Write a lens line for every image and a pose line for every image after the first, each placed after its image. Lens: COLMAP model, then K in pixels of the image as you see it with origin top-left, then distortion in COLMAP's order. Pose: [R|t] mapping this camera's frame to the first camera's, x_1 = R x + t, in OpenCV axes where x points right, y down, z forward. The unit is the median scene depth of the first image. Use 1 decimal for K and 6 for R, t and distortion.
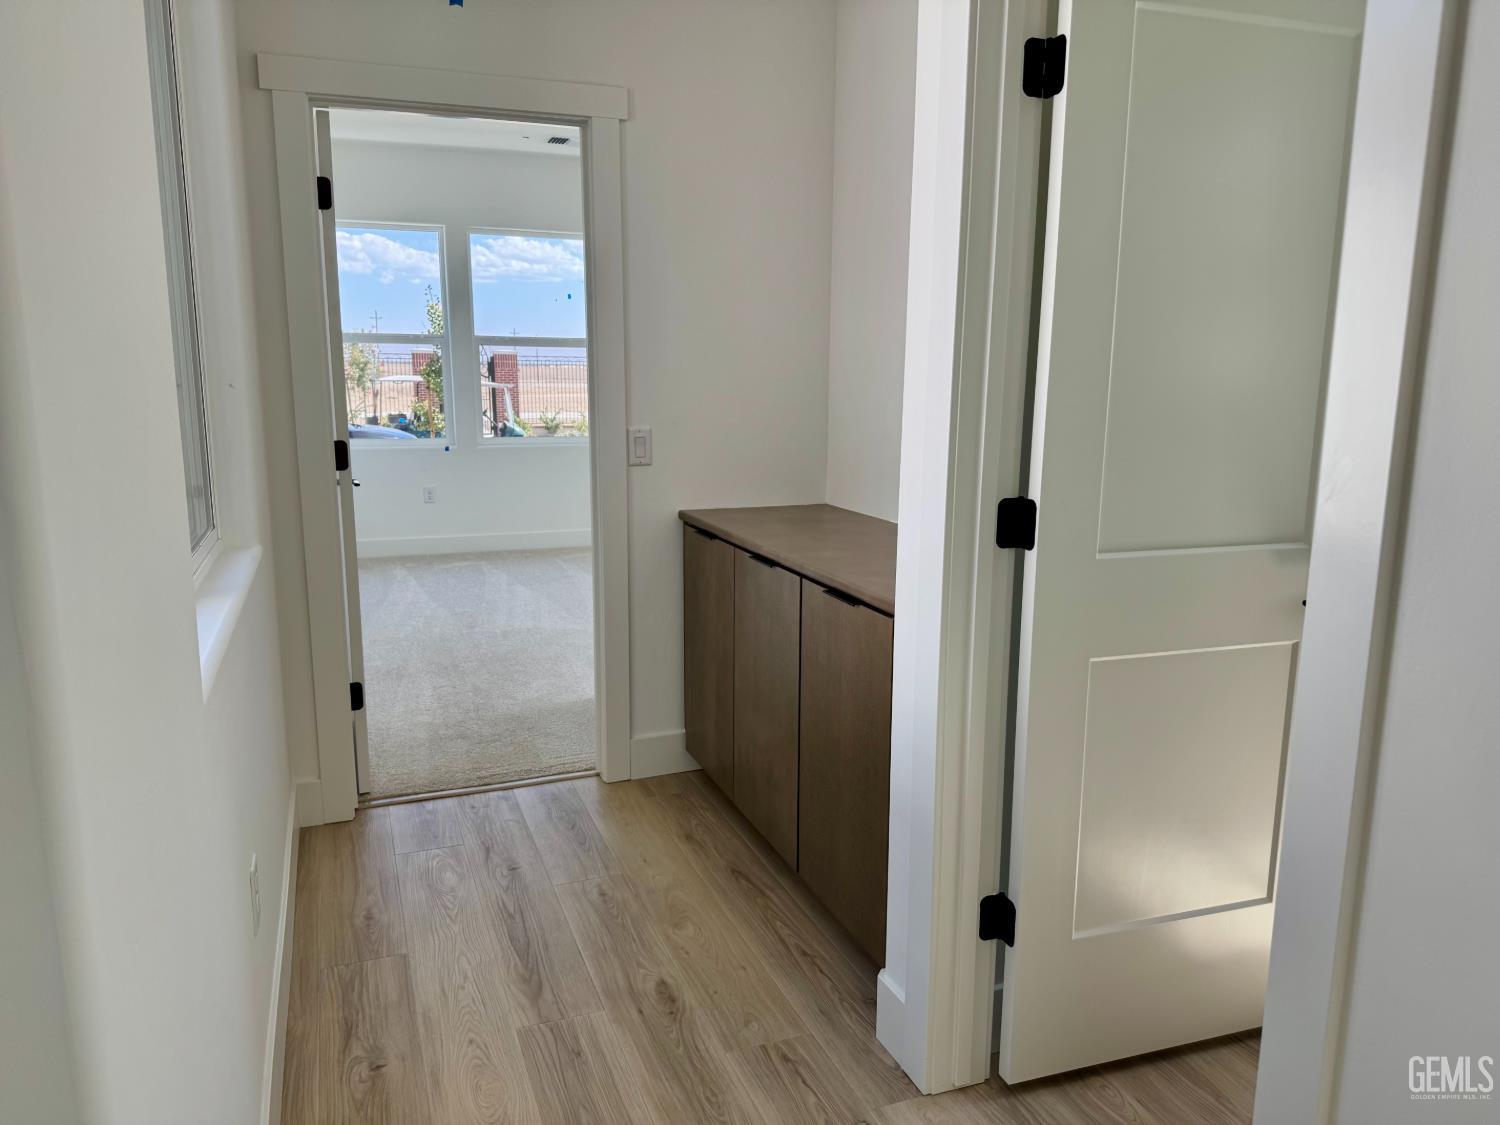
lens RADIAL K [[1038.1, 0, 747.7], [0, 1038.1, 567.5], [0, 0, 1]] dist [-0.028007, 0.000809]
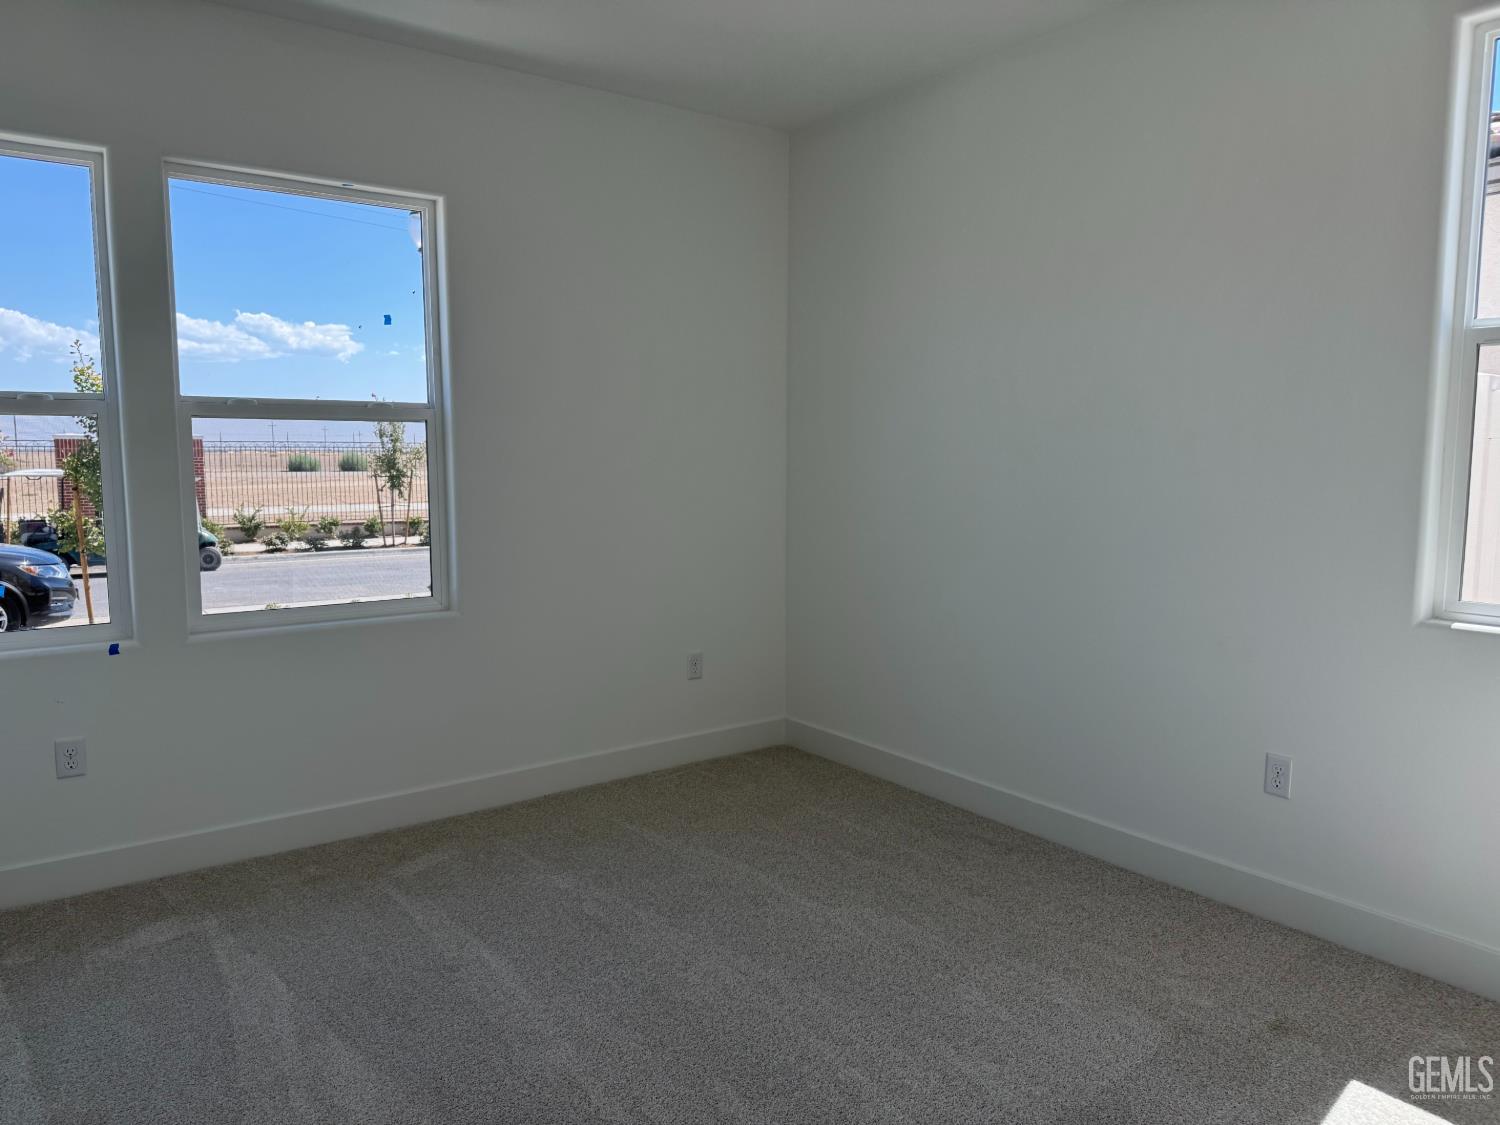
lens RADIAL K [[1038.1, 0, 747.7], [0, 1038.1, 567.5], [0, 0, 1]] dist [-0.028007, 0.000809]
pose [[0.960526, -0.045081, 0.274515, -0.038999], [0.065855, 0.995582, -0.066933, -0.025830], [-0.270284, 0.082369, 0.959251, 0.128180]]
